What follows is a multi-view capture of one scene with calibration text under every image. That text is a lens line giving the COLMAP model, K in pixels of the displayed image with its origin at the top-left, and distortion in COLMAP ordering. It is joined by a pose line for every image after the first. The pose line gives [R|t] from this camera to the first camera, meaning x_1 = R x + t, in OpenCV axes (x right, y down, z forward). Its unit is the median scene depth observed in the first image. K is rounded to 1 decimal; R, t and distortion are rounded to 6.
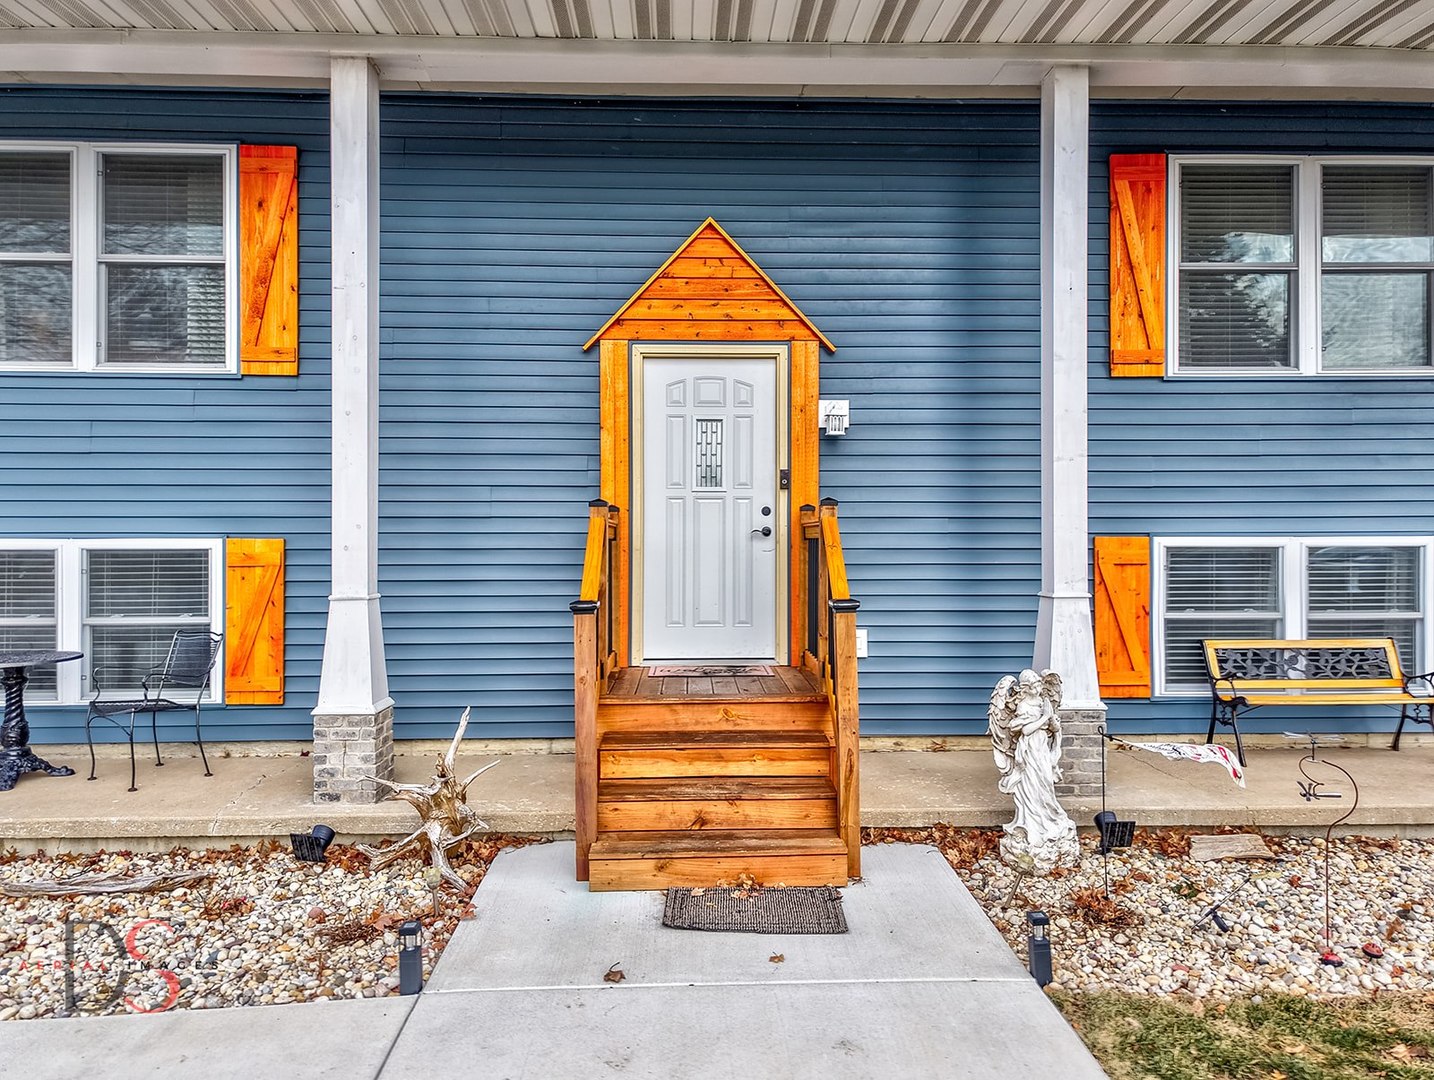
lens RADIAL K [[973.8, 0, 717.0], [0, 973.8, 540.0], [0, 0, 1]] dist [0.011346, 0.002242]
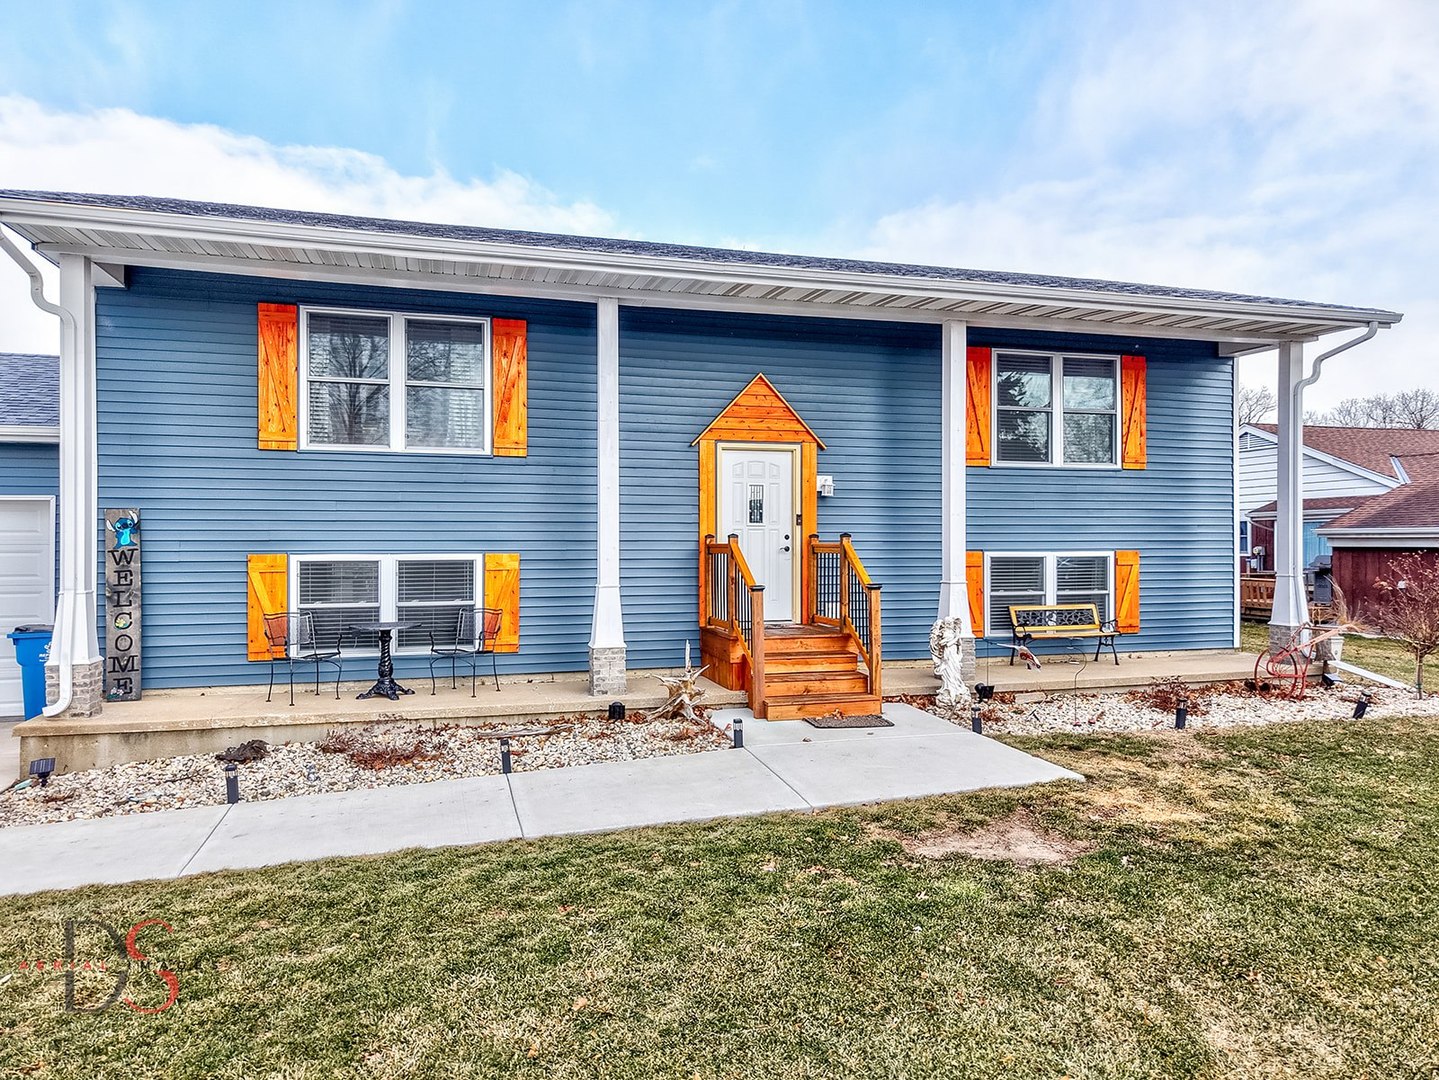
lens RADIAL K [[977.2, 0, 719.5], [0, 977.2, 540.0], [0, 0, 1]] dist [0.011346, 0.002242]
pose [[0.969665, 0.001700, 0.244432, -0.516031], [-0.001277, 0.999997, -0.001891, -0.021951], [-0.244434, 0.001521, 0.969665, -0.711363]]
